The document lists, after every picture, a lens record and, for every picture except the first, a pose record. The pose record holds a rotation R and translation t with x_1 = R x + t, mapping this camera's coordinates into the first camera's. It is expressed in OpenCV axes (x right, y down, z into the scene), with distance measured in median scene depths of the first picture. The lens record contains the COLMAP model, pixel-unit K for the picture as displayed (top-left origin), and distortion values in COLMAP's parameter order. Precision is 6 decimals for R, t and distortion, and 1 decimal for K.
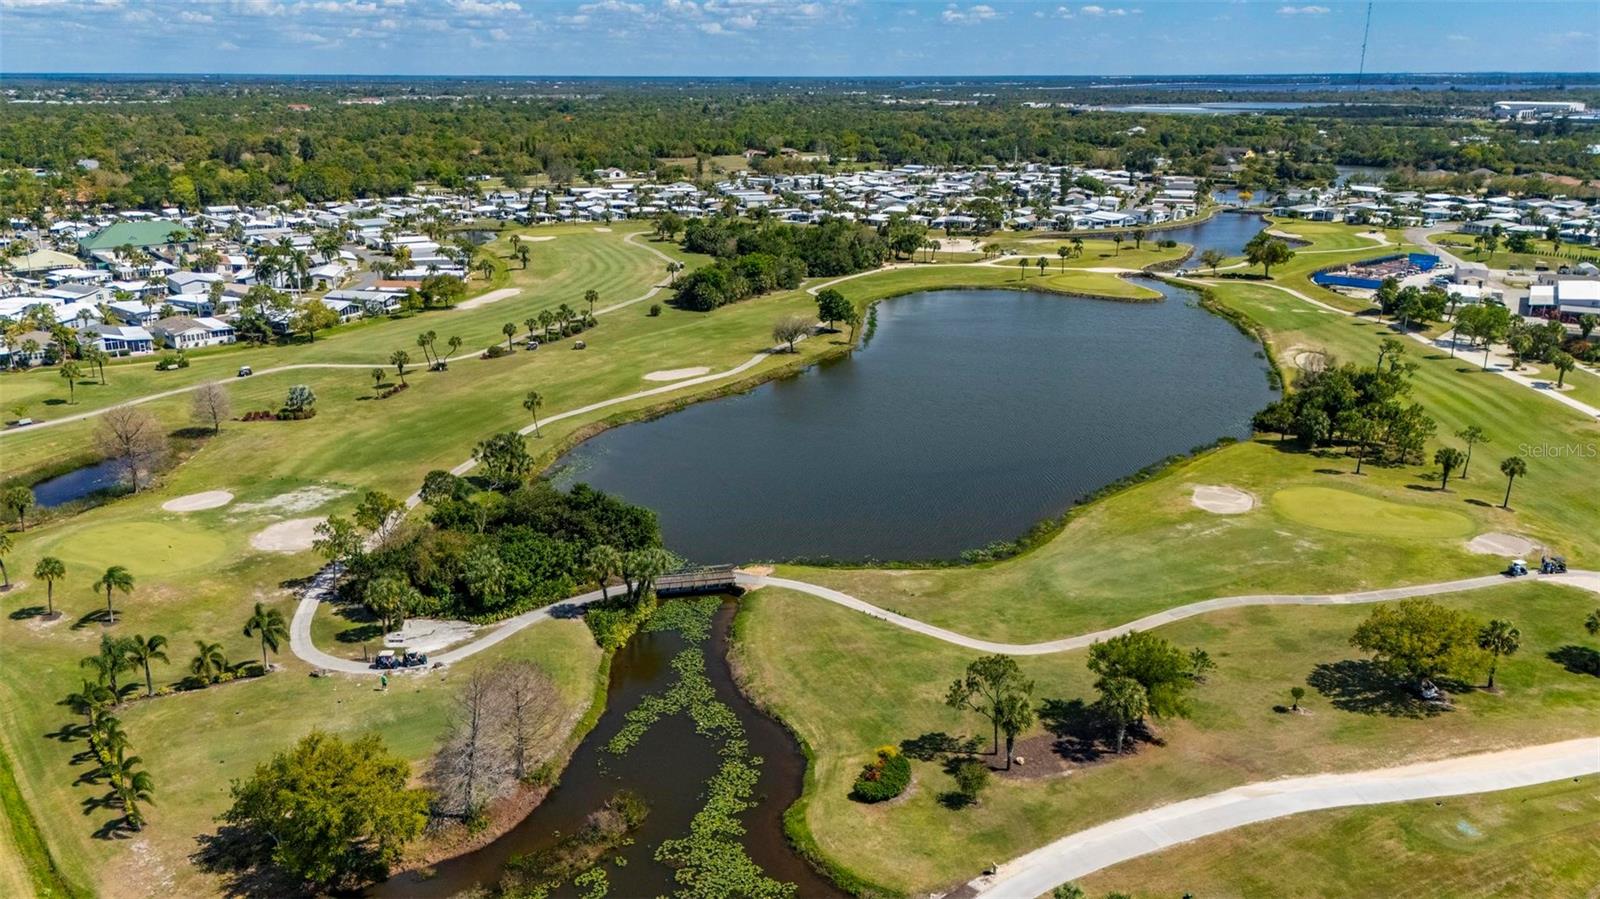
lens RADIAL K [[1179.0, 0, 788.2], [0, 1179.0, 453.3], [0, 0, 1]] dist [0.072719, -0.055416]
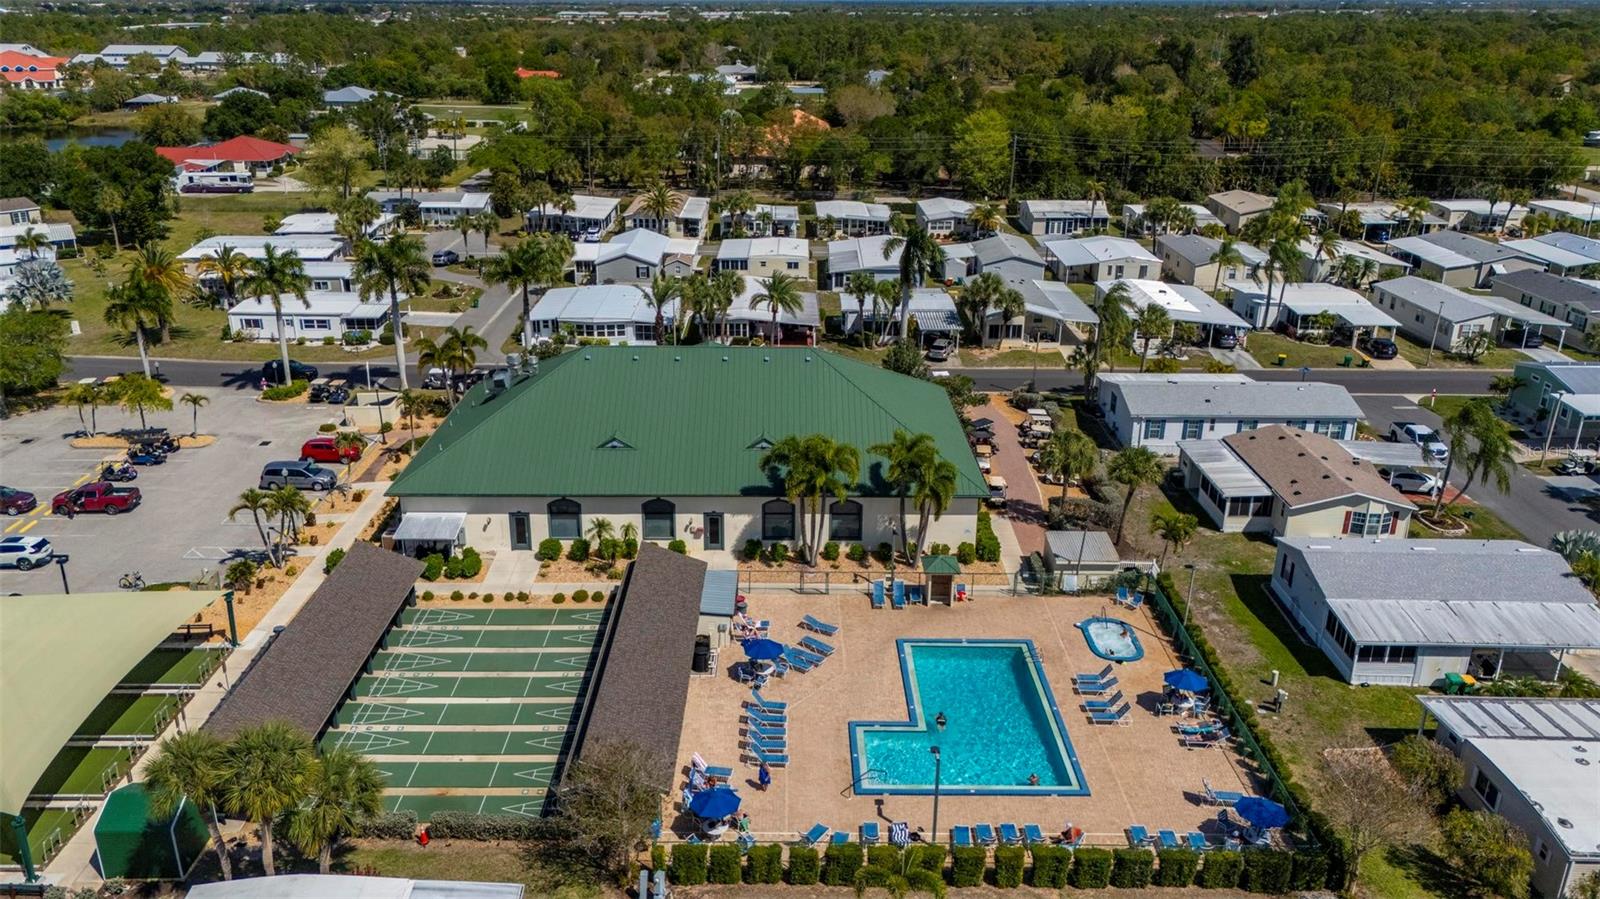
lens RADIAL K [[1179.0, 0, 788.2], [0, 1179.0, 453.3], [0, 0, 1]] dist [0.072719, -0.055416]
pose [[0.794356, 0.223391, -0.564884, -0.304265], [-0.191955, 0.974586, 0.115481, -0.149352], [0.576326, 0.016700, 0.817050, 0.628390]]
